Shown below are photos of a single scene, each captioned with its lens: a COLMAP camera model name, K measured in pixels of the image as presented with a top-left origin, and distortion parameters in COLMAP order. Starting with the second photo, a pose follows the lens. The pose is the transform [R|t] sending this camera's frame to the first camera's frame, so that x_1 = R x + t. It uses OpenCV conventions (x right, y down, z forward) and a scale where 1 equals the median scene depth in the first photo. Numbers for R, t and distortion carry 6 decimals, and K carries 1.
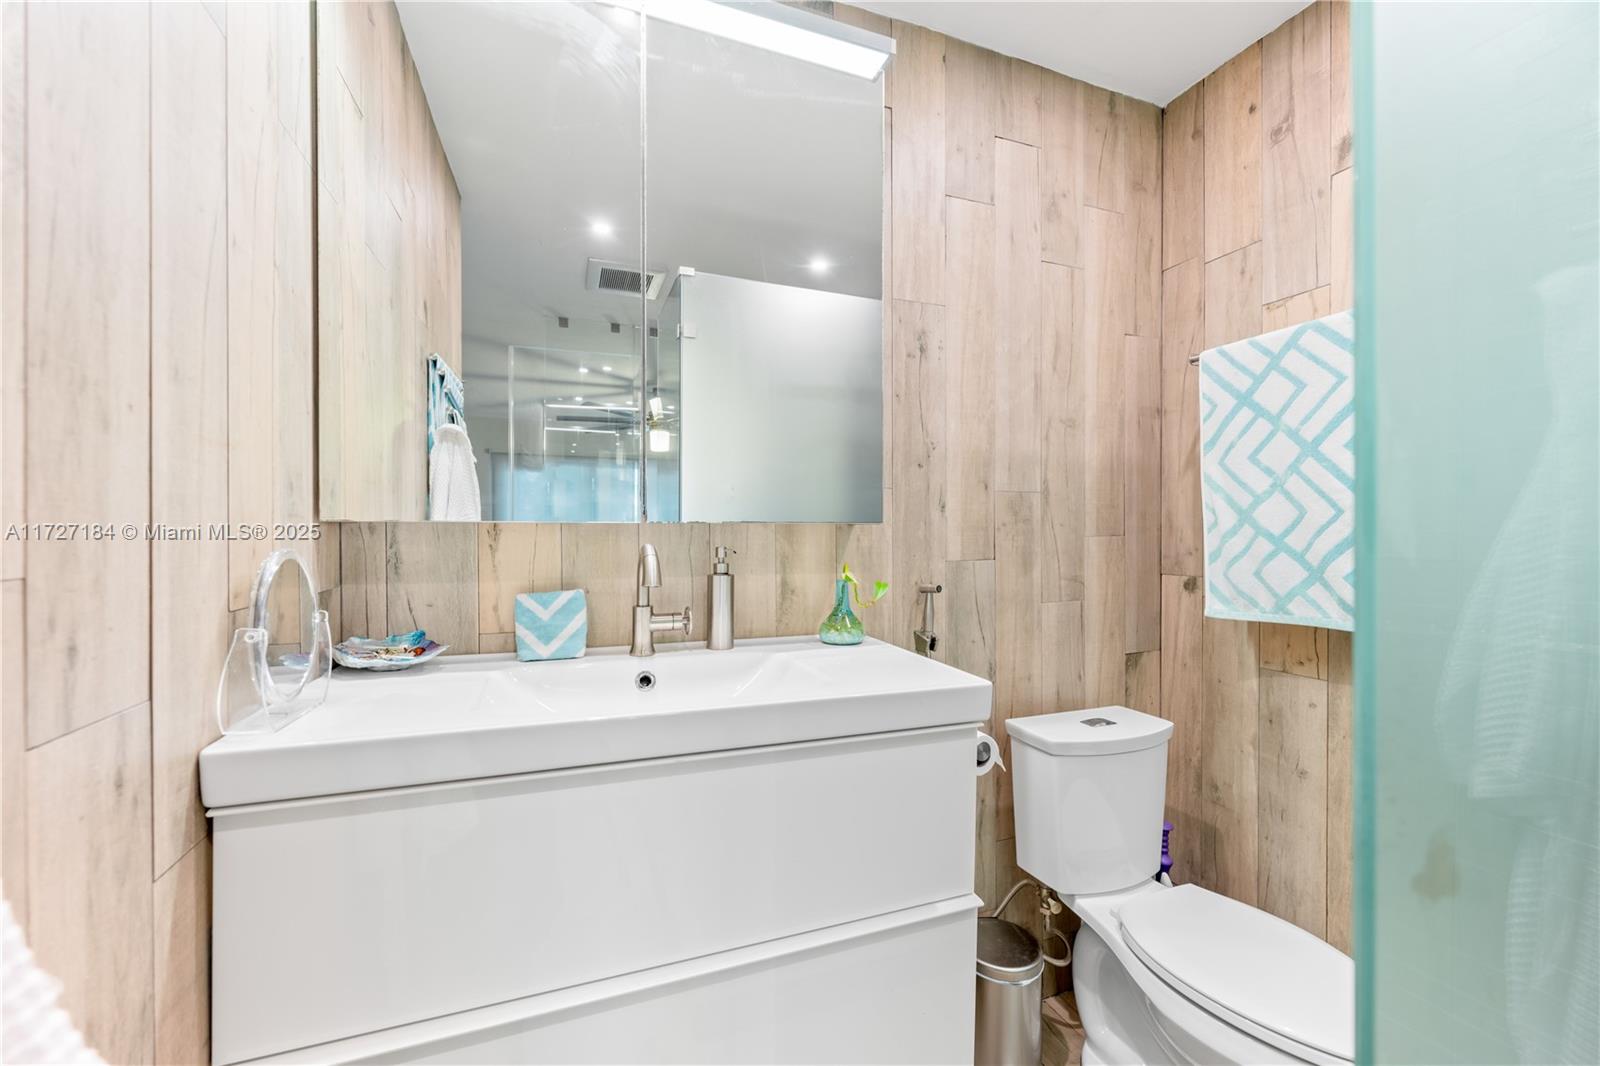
lens RADIAL K [[631.7, 0, 798.3], [0, 631.7, 531.9], [0, 0, 1]] dist [-0.003671, 0.001049]
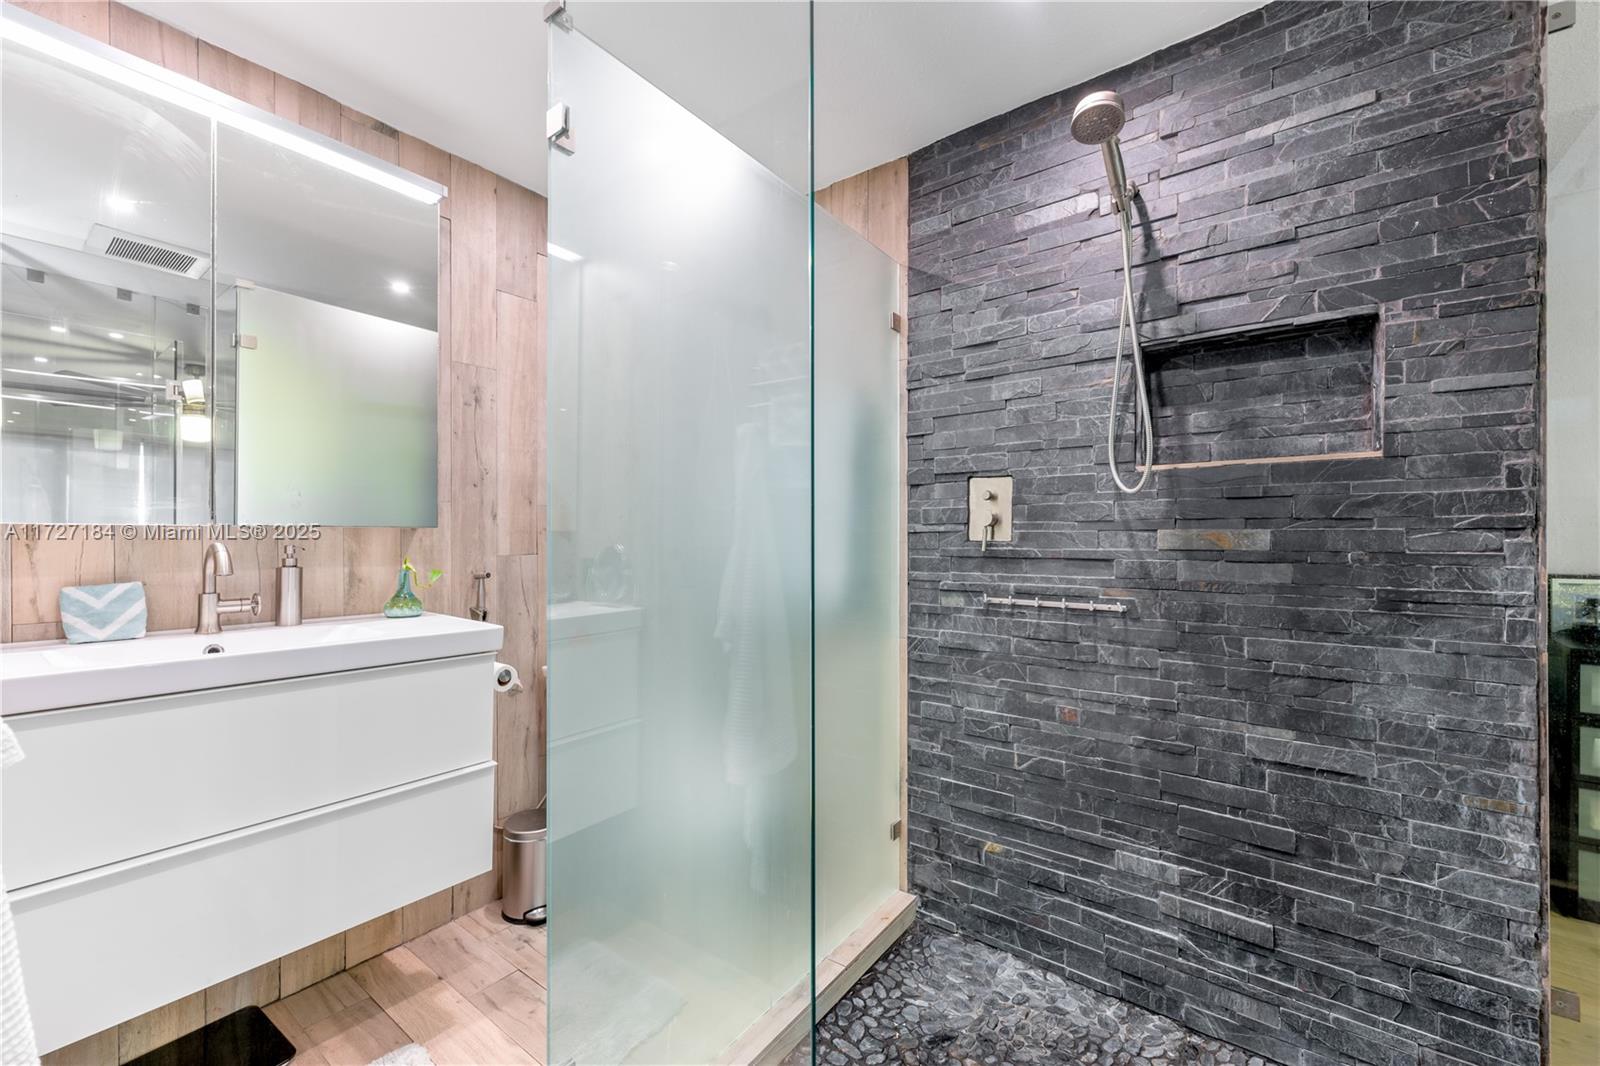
lens RADIAL K [[631.7, 0, 792.3], [0, 631.7, 537.0], [0, 0, 1]] dist [-0.003671, 0.001049]
pose [[0.848548, 0.001249, 0.529117, 0.054368], [-0.000739, 0.999999, -0.001175, 0.006672], [-0.529118, 0.000606, 0.848548, -0.515520]]
